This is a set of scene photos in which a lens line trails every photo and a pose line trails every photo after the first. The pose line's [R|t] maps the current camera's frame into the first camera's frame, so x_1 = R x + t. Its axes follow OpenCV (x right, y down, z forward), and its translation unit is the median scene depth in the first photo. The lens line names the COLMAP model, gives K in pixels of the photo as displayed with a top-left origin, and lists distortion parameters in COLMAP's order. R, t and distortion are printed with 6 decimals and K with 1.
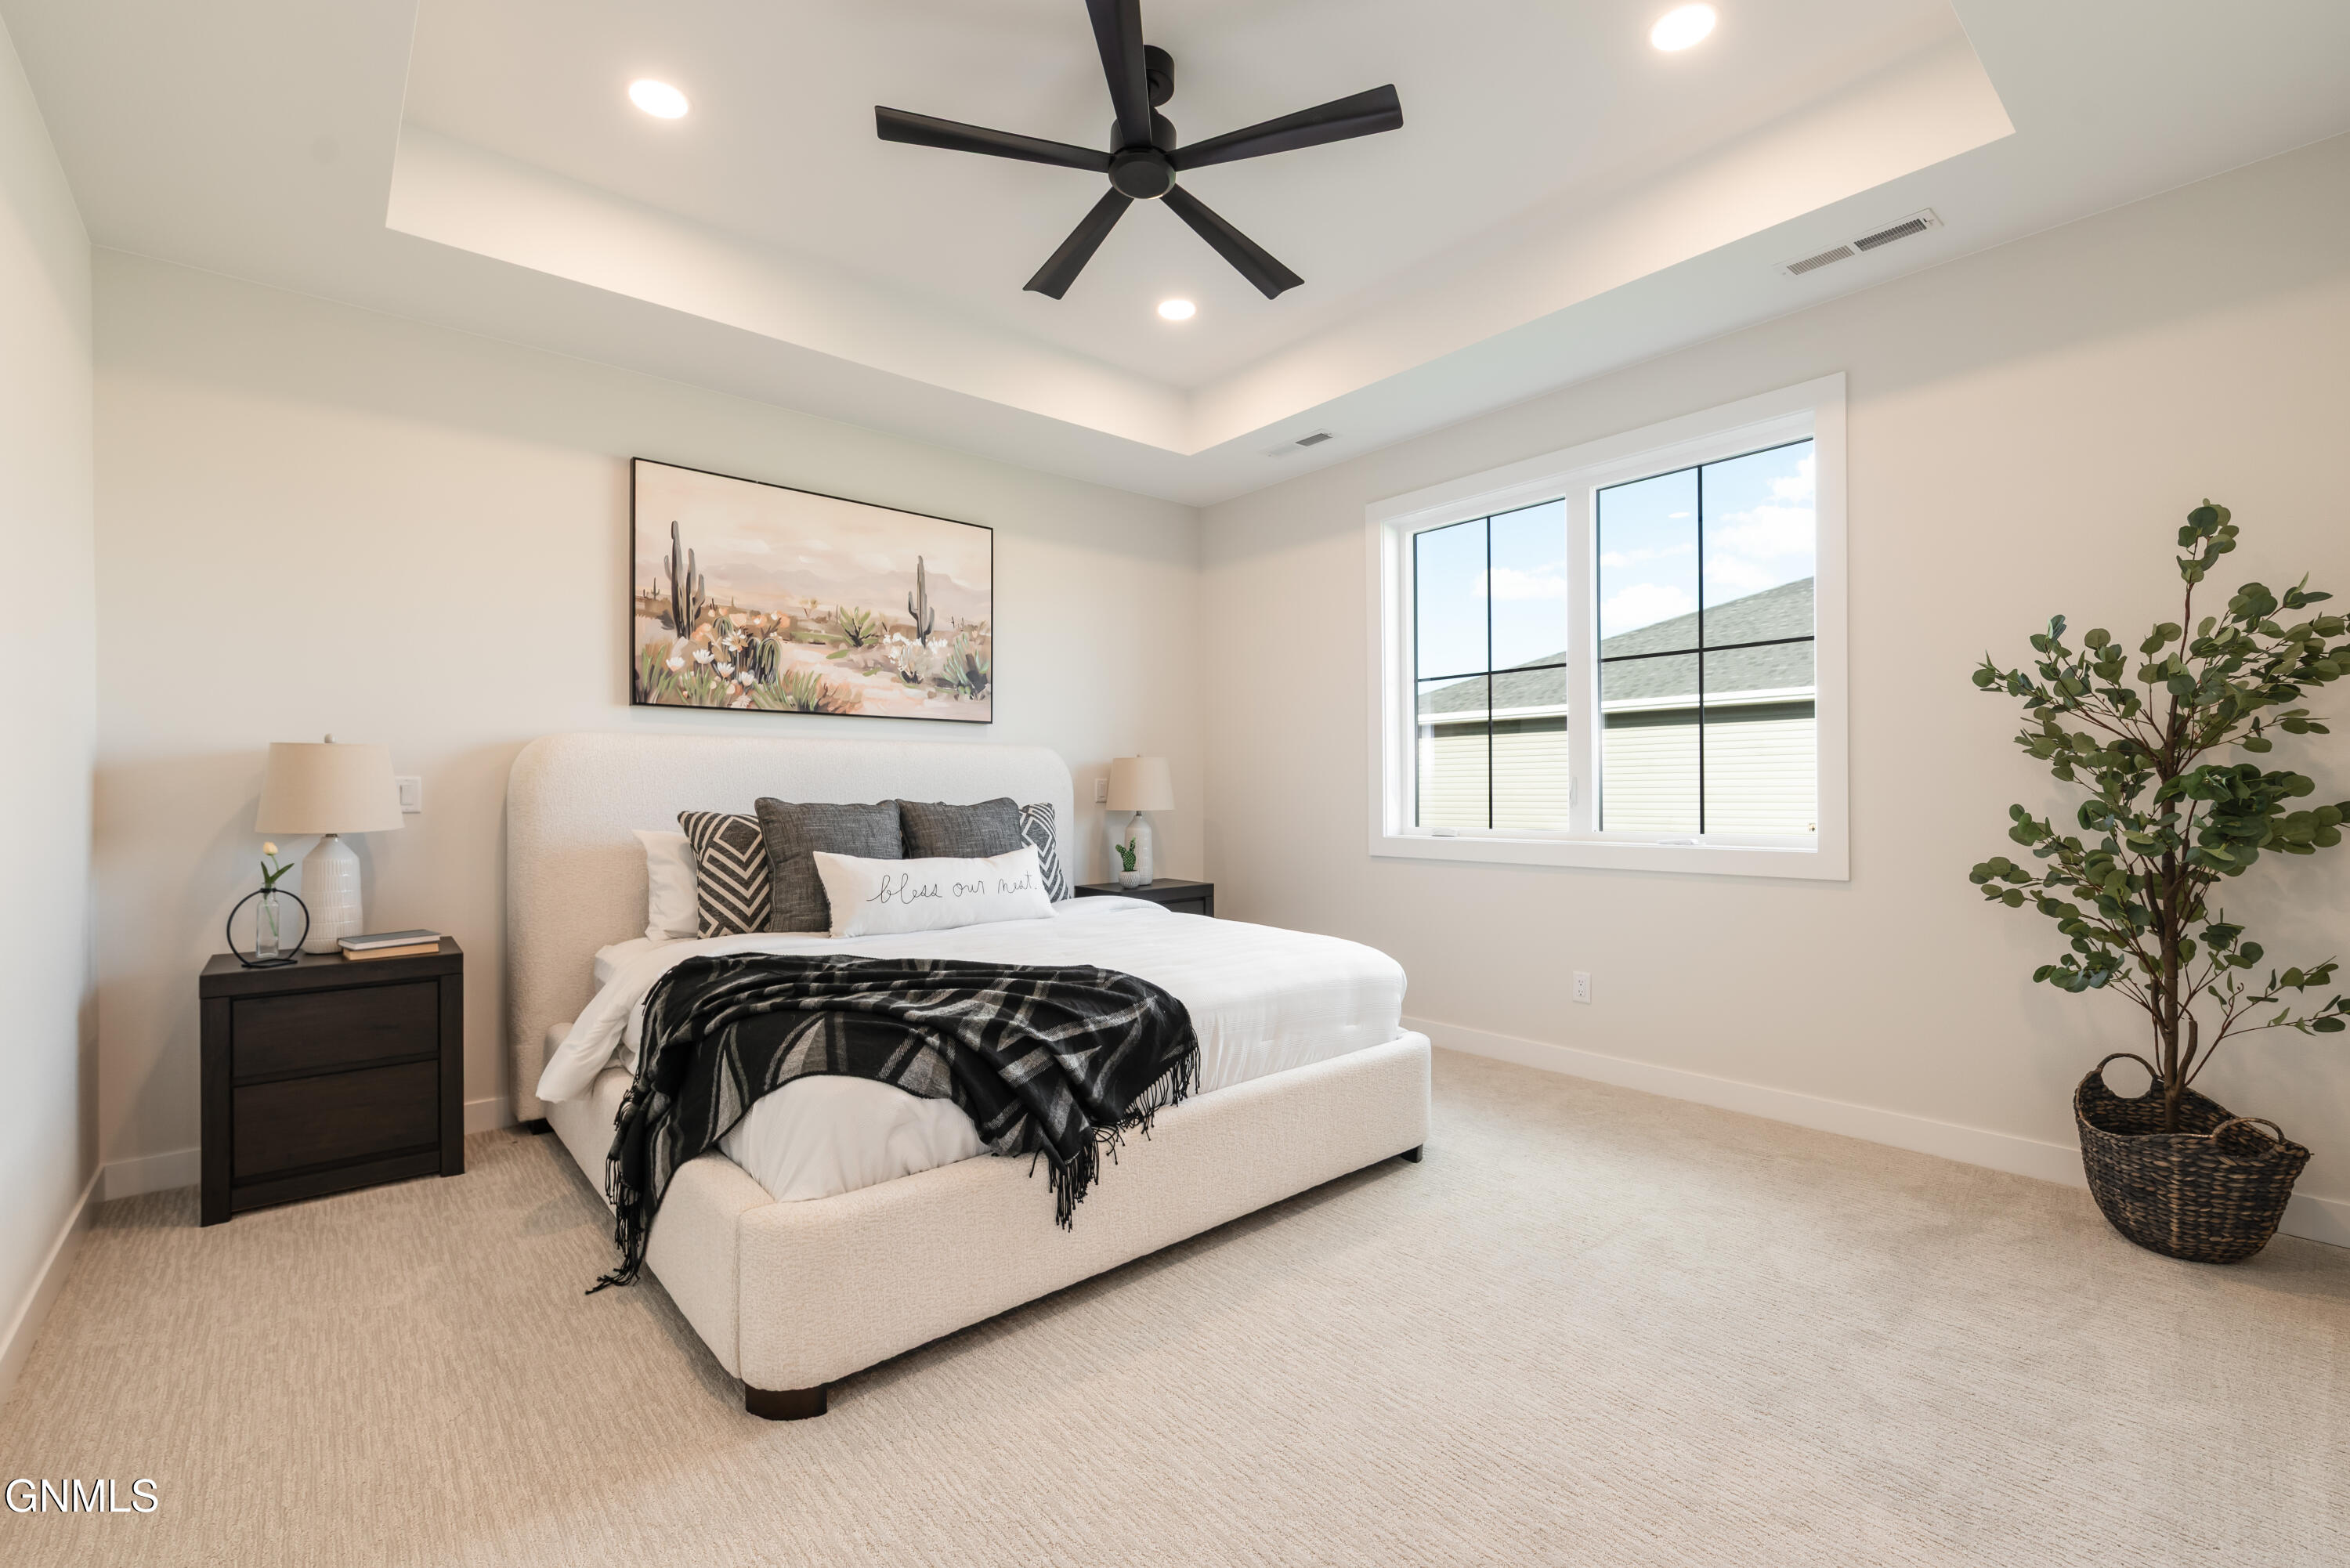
lens RADIAL K [[997.8, 0, 1175.0], [0, 997.8, 784.0], [0, 0, 1]] dist [-0.000494, 0.000312]
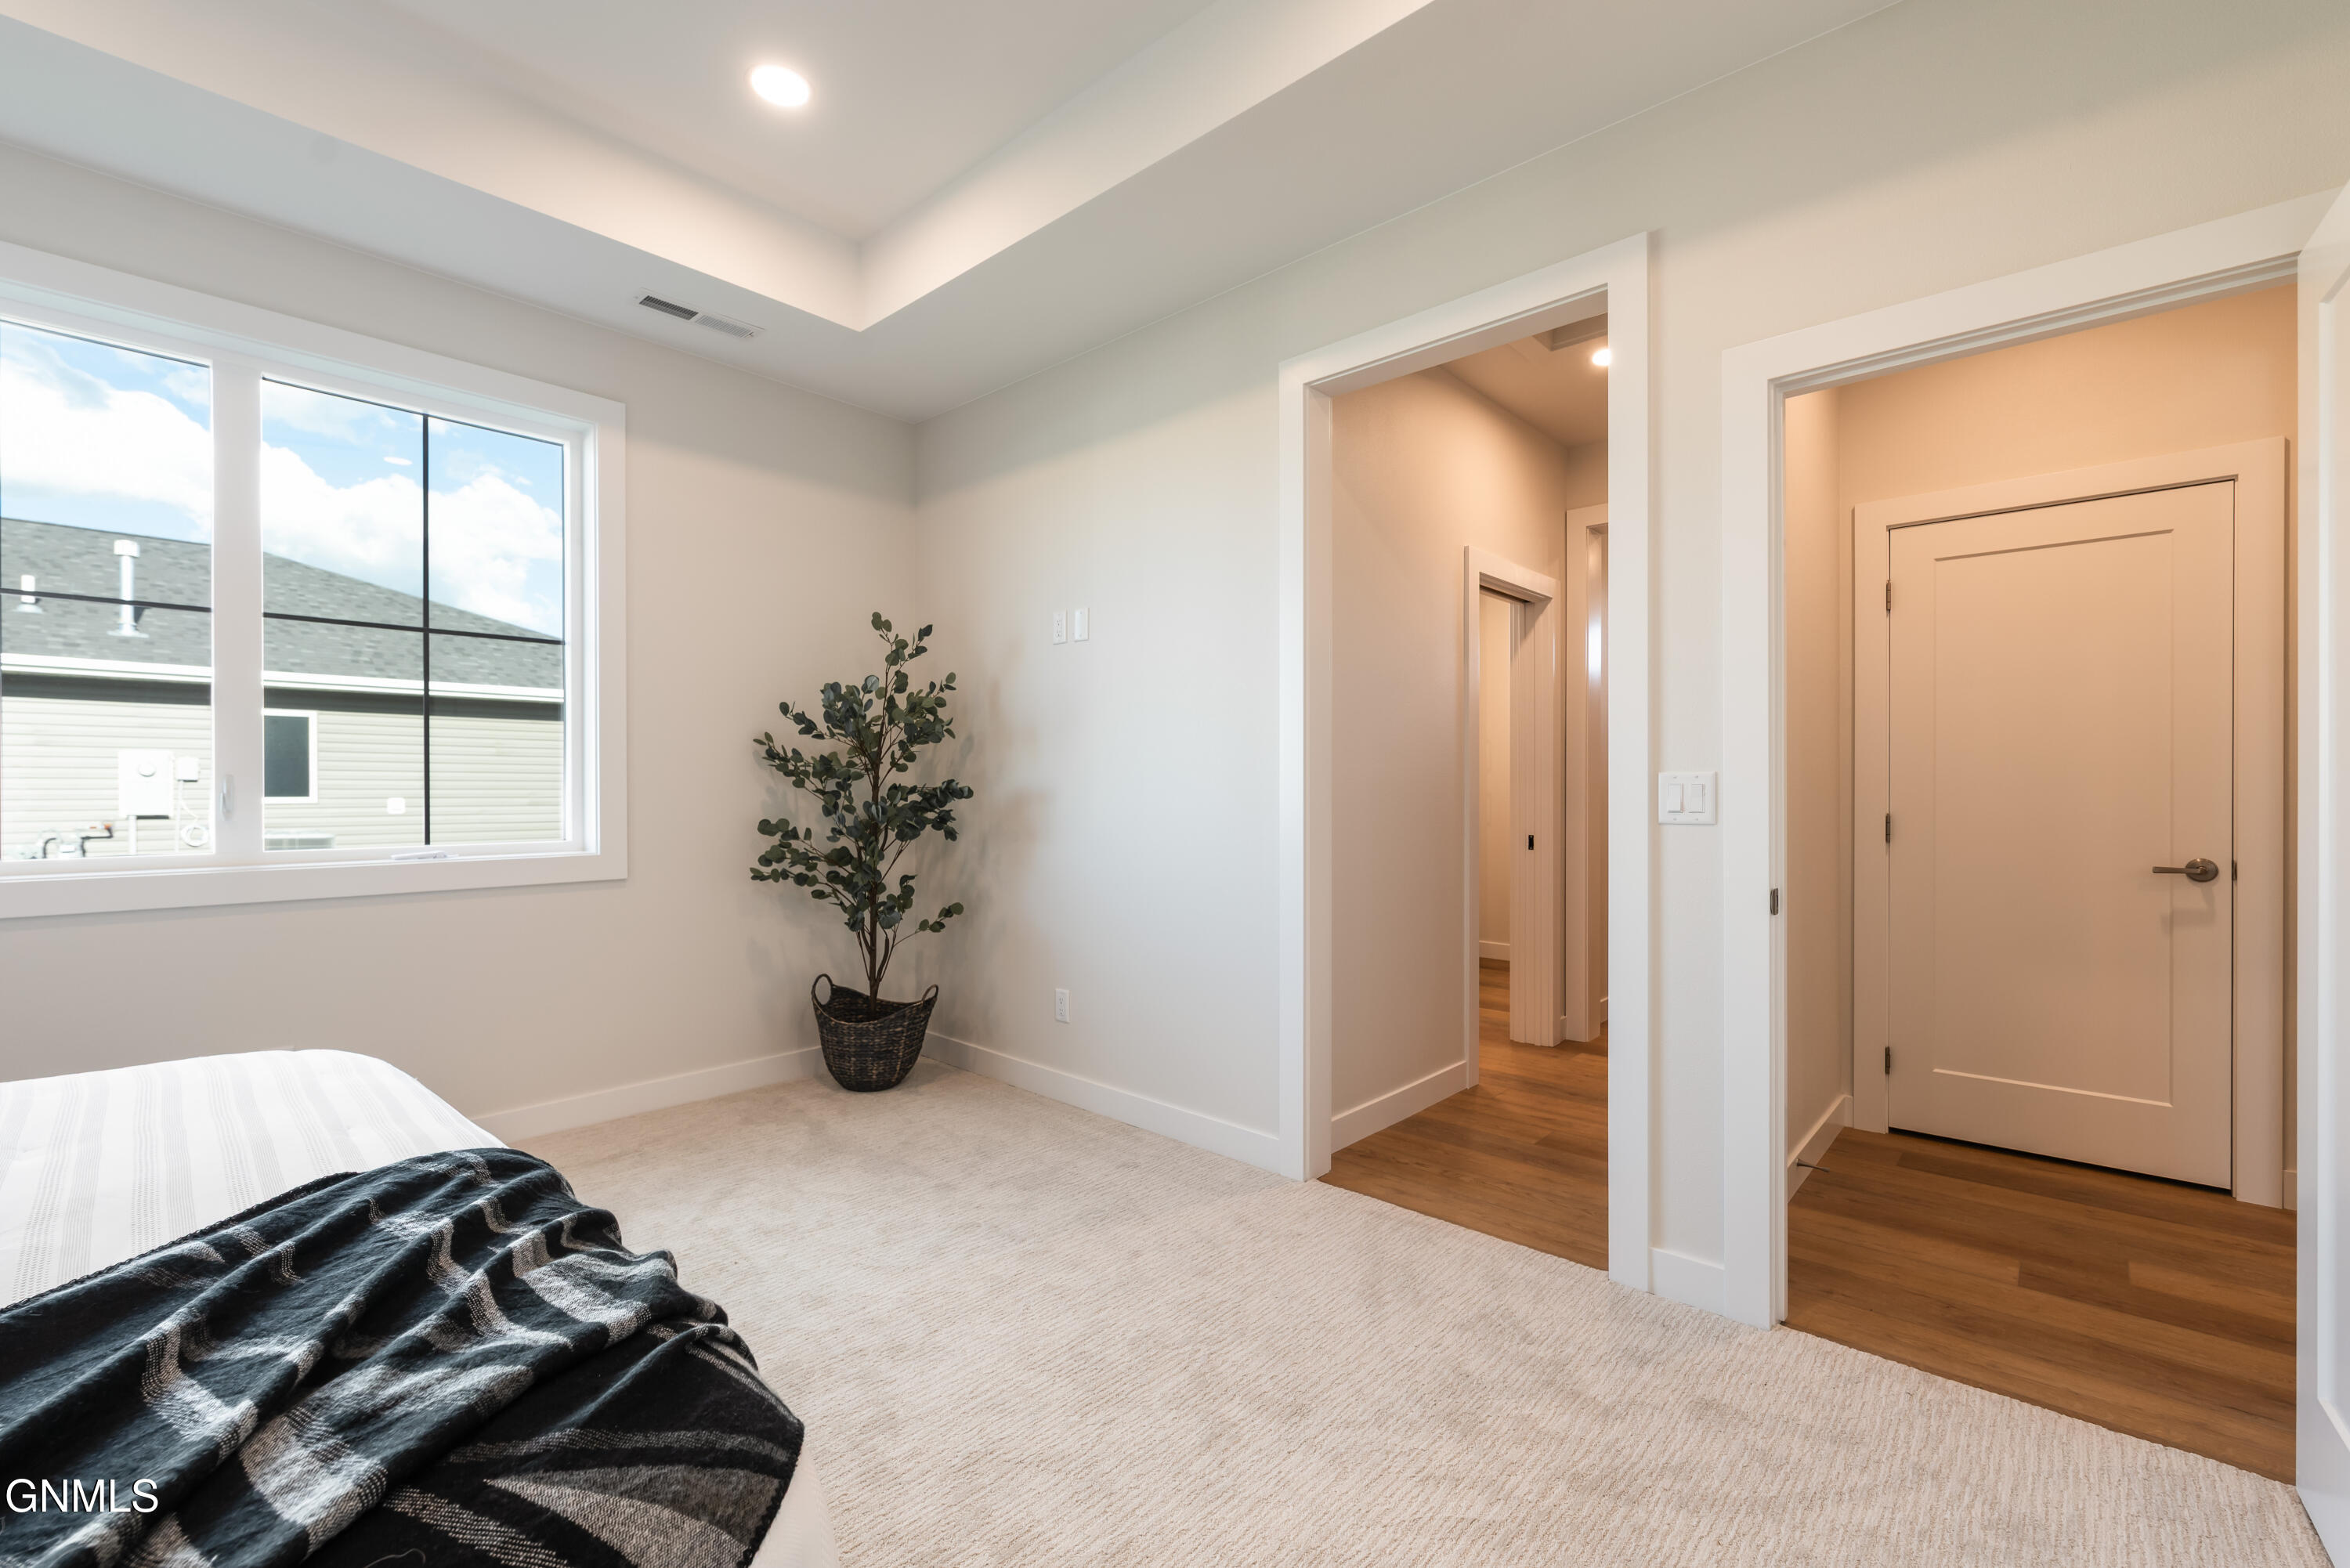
lens RADIAL K [[1003.8, 0, 1175.0], [0, 1003.8, 774.5], [0, 0, 1]] dist [0.000014, -0.000065]
pose [[-0.118987, 0.020811, 0.992678, -0.480504], [-0.003287, 0.999767, -0.021353, 0.007341], [-0.992890, -0.005803, -0.118891, 0.554766]]
